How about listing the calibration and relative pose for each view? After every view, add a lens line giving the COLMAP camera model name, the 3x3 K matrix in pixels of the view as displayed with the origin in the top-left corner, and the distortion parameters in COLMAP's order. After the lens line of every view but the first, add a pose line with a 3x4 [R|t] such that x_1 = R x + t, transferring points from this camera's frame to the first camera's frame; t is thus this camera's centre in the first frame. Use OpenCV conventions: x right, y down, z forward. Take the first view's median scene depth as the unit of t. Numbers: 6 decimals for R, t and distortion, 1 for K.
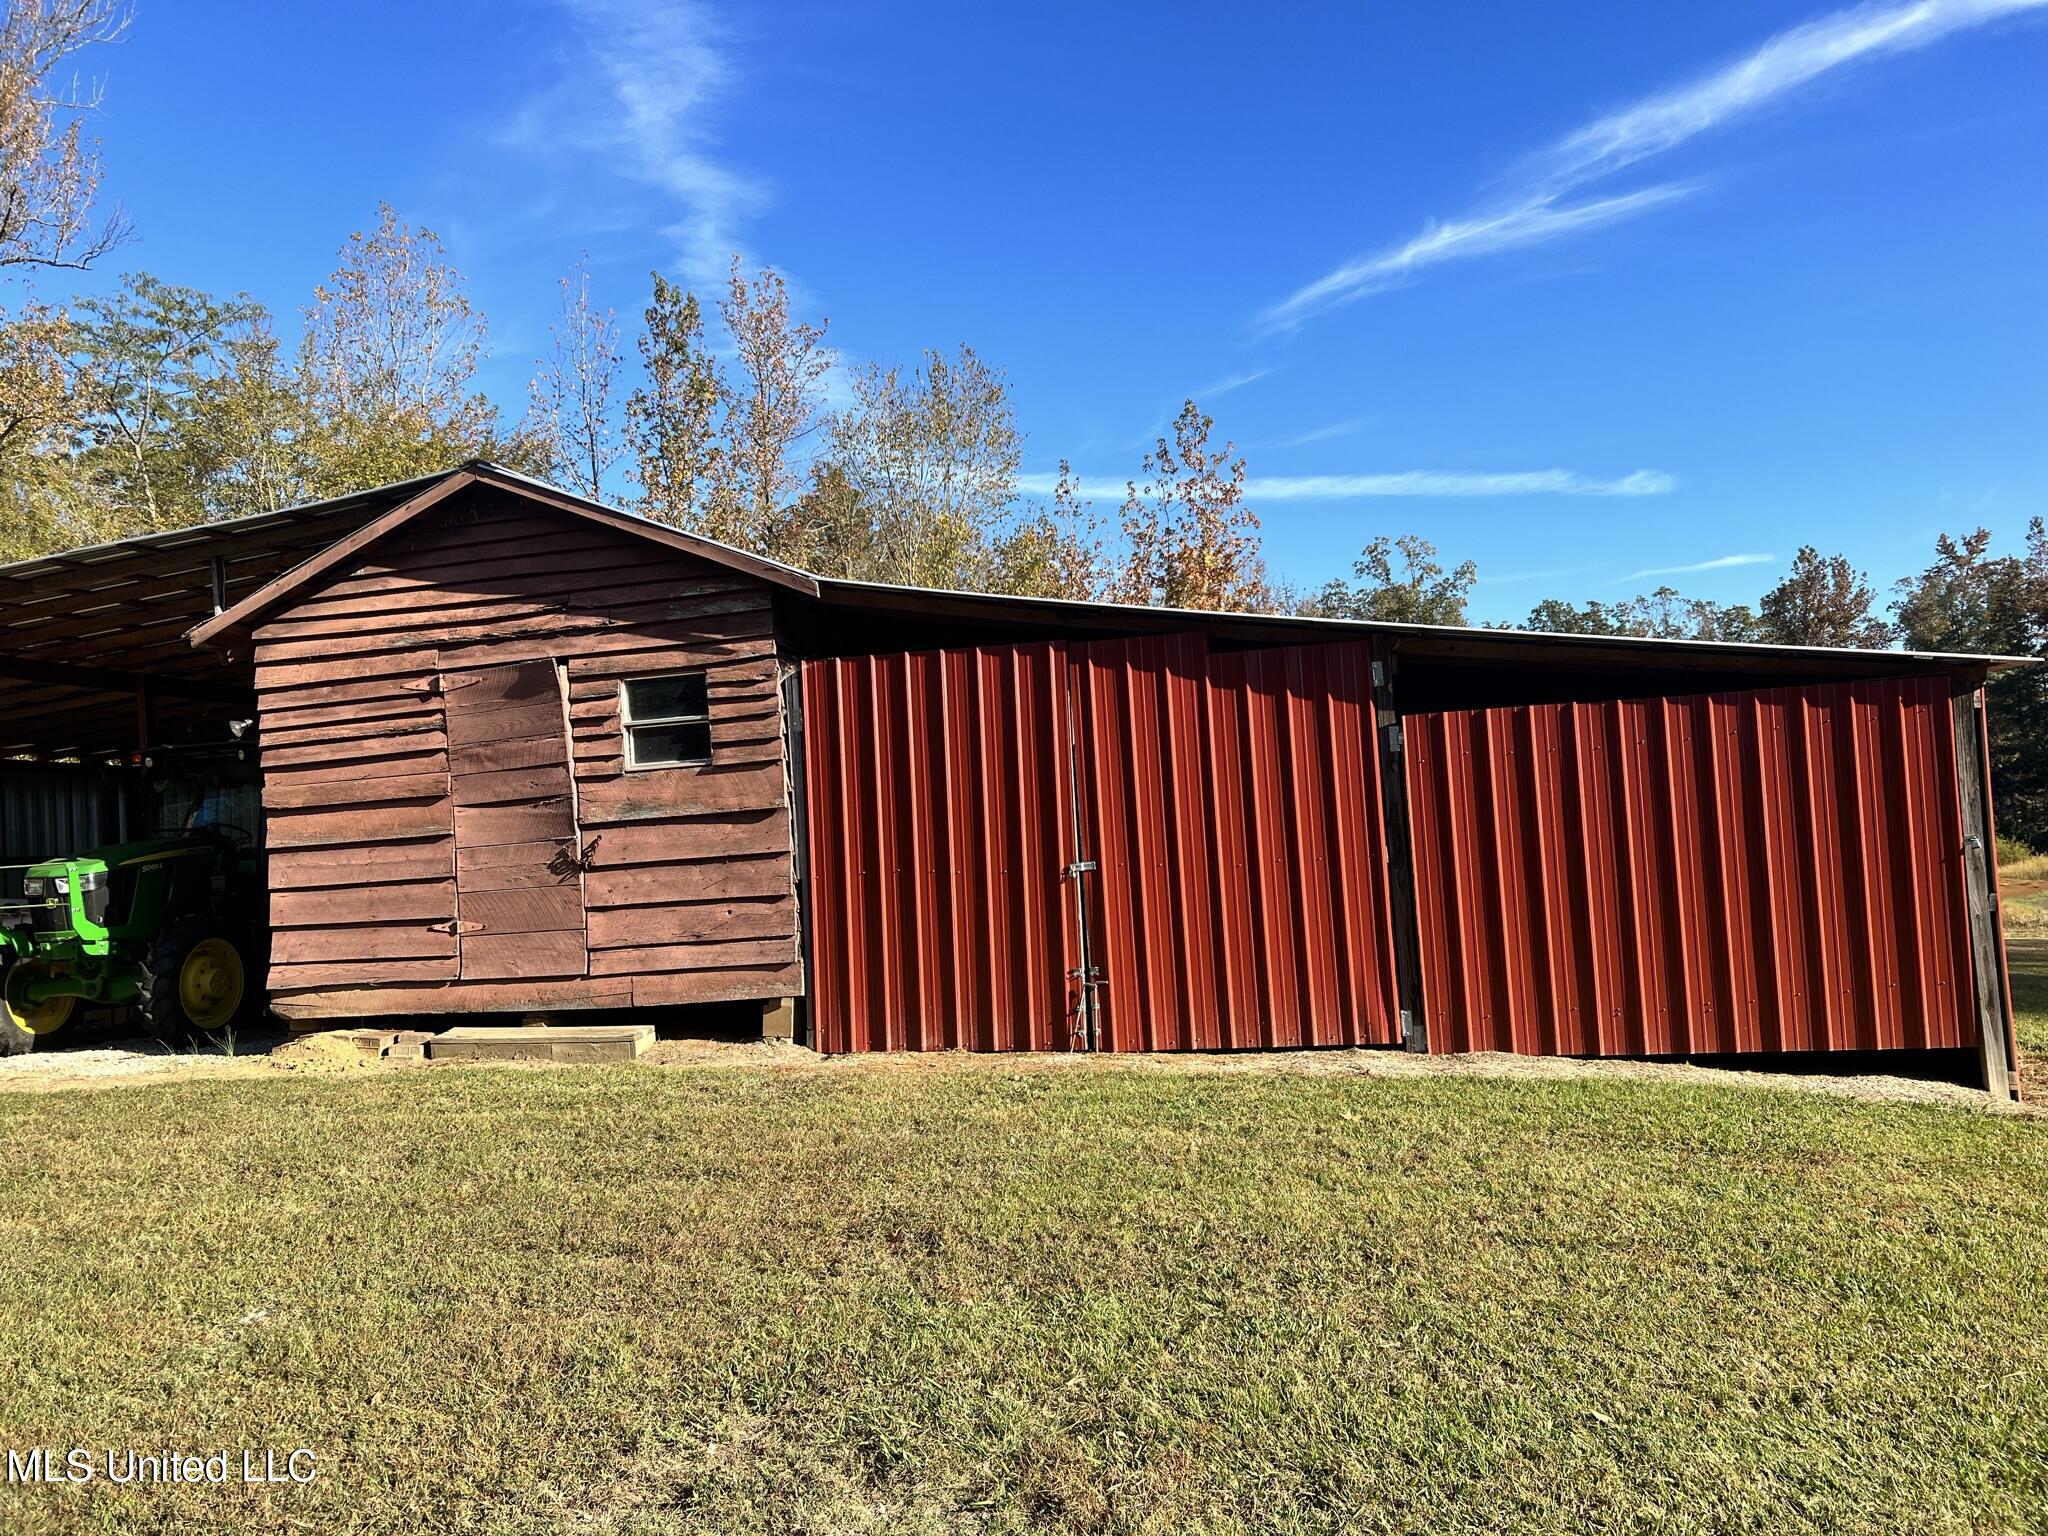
lens RADIAL K [[1546.0, 0, 1024.4], [0, 1546.0, 772.6], [0, 0, 1]] dist [0.002978, 0.001601]
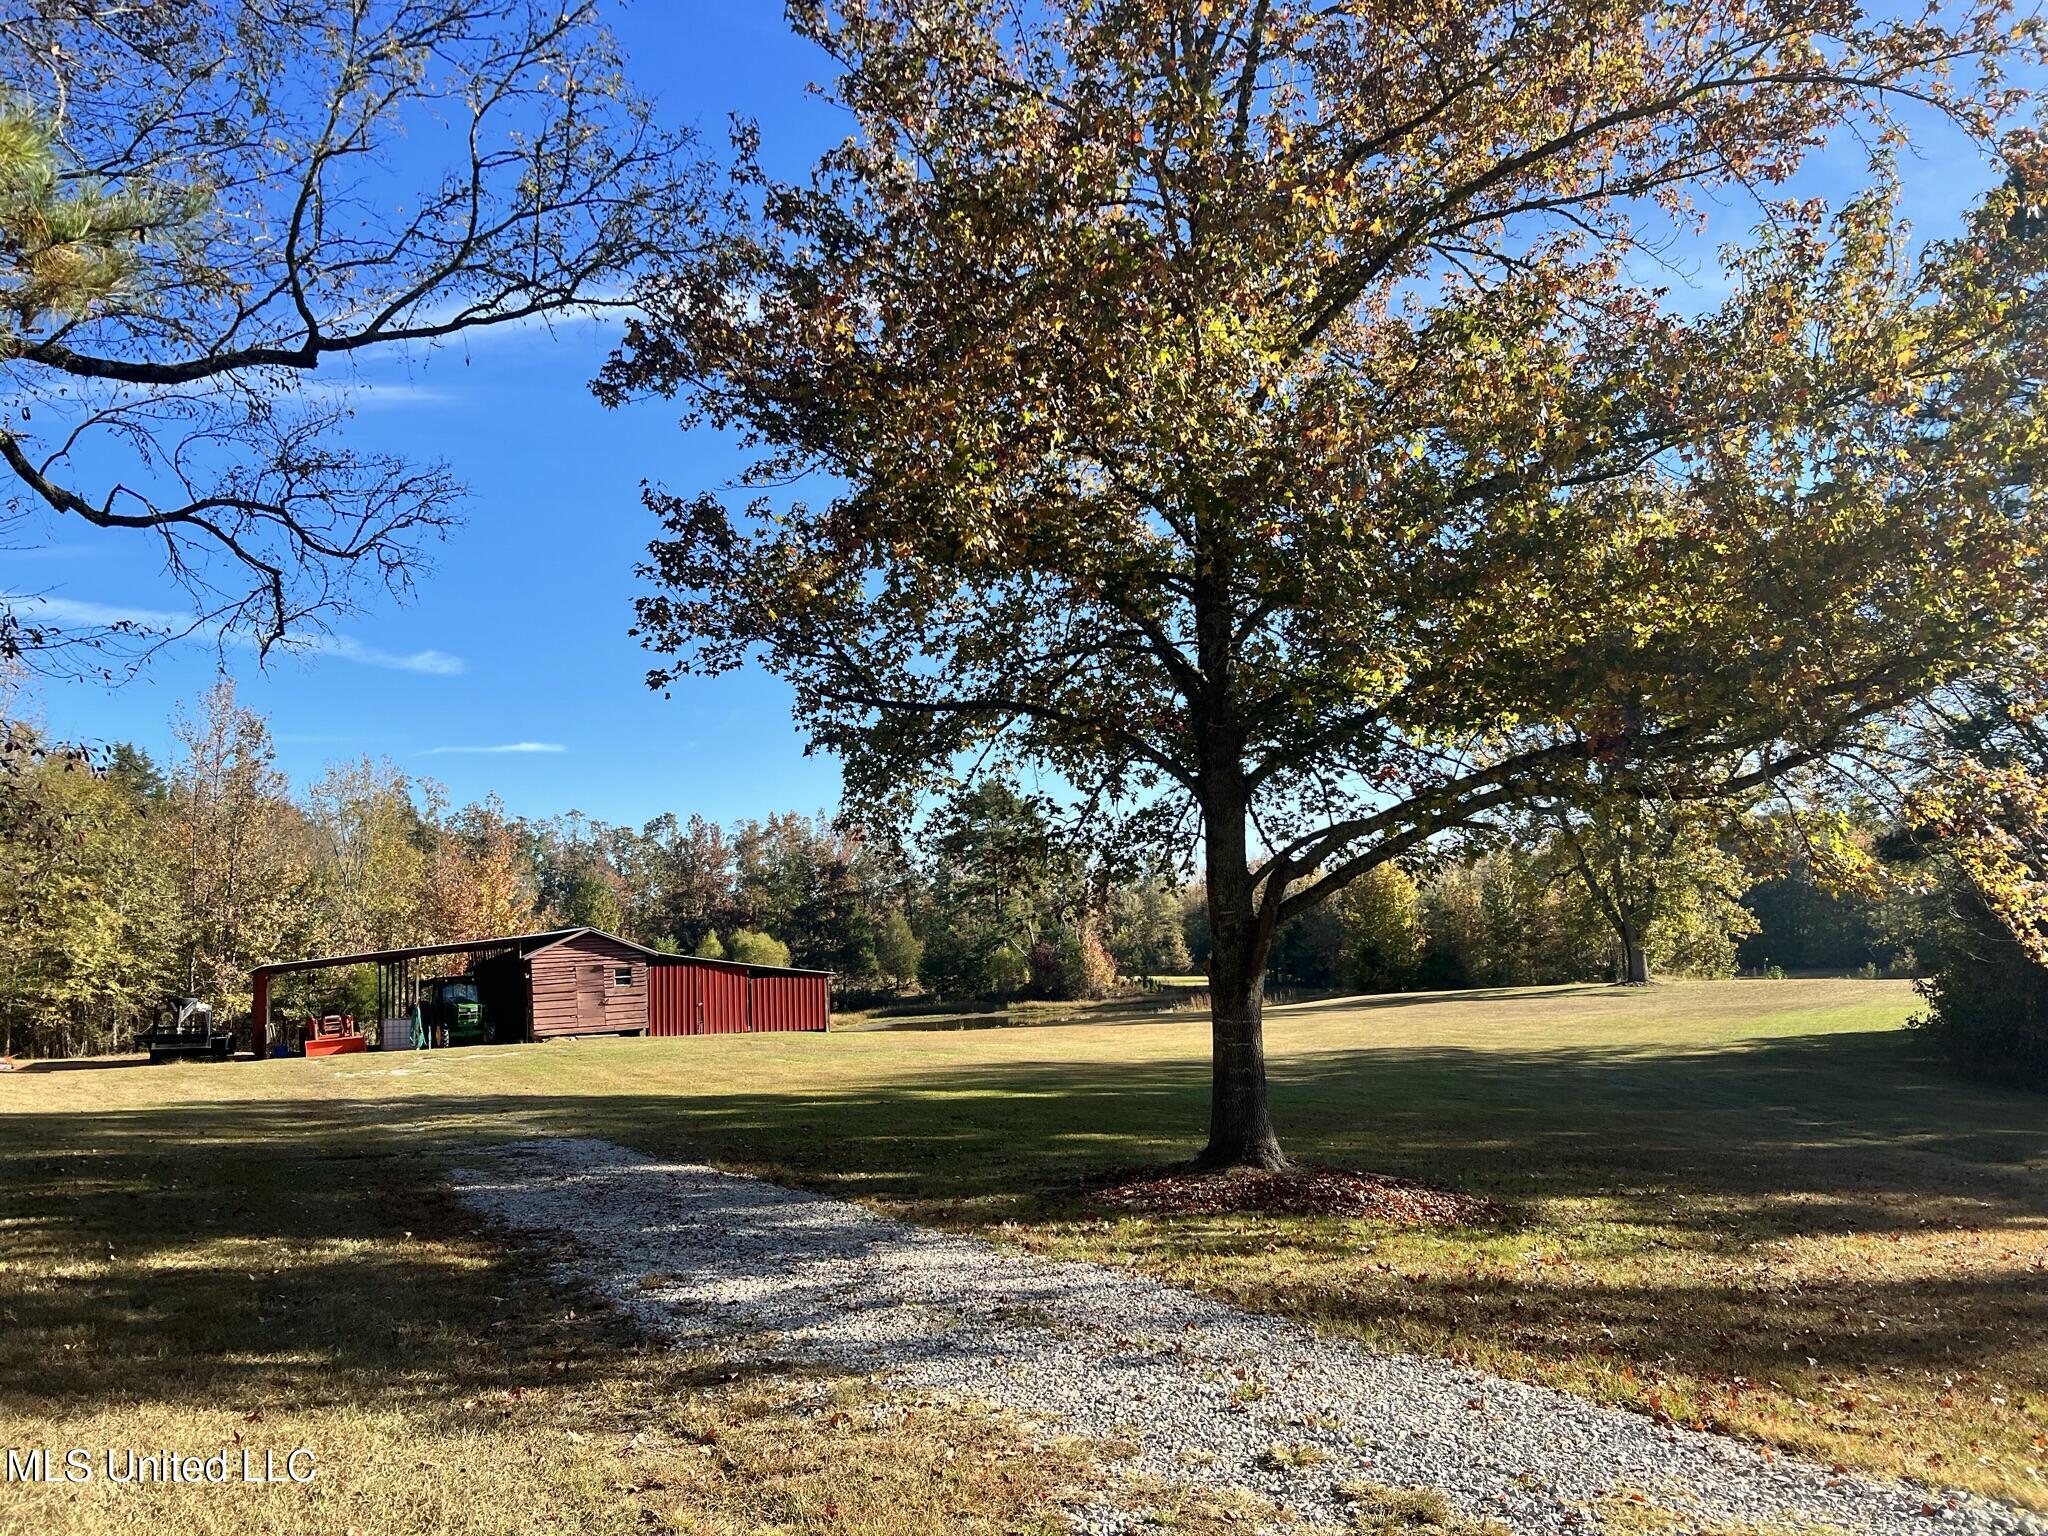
lens RADIAL K [[1546.0, 0, 1023.1], [0, 1546.0, 768.8], [0, 0, 1]] dist [0.002978, 0.001601]
pose [[0.752709, 0.097520, 0.651091, -2.614288], [-0.024457, 0.992428, -0.120370, -0.131457], [-0.657899, 0.074679, 0.749394, -3.795557]]
